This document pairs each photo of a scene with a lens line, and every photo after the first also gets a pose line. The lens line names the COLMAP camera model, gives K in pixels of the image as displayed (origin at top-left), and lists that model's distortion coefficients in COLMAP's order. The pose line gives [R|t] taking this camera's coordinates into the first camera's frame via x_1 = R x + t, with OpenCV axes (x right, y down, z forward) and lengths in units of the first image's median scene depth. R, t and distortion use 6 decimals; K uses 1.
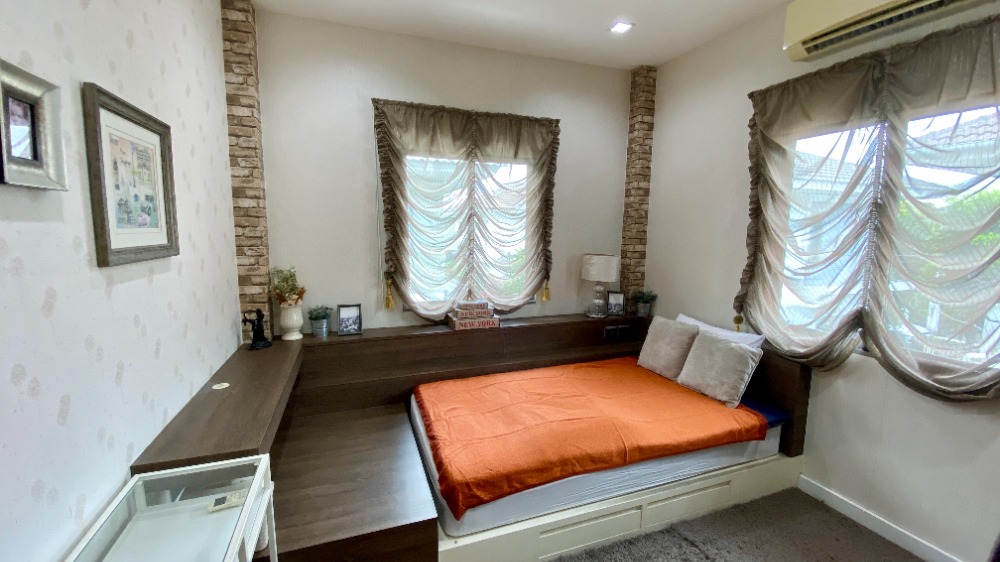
lens RADIAL K [[402.1, 0, 495.7], [0, 402.1, 281.2], [0, 0, 1]] dist [0.018066, -0.020460]
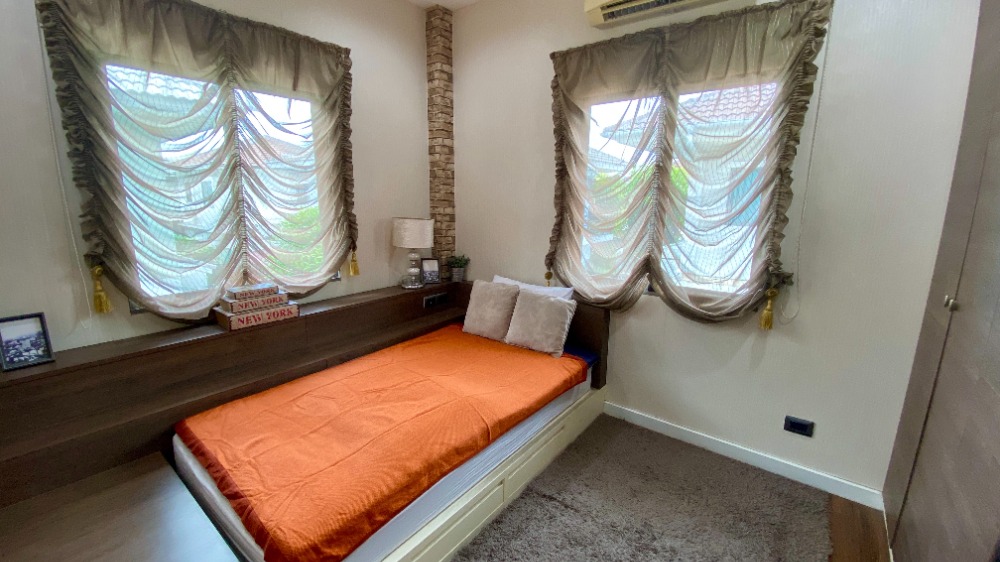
lens RADIAL K [[402.1, 0, 495.7], [0, 402.1, 281.2], [0, 0, 1]] dist [0.018066, -0.020460]
pose [[0.845951, -0.106802, 0.522455, -0.073657], [0.064051, 0.992996, 0.099282, -0.004425], [-0.529399, -0.050524, 0.846867, 0.160047]]
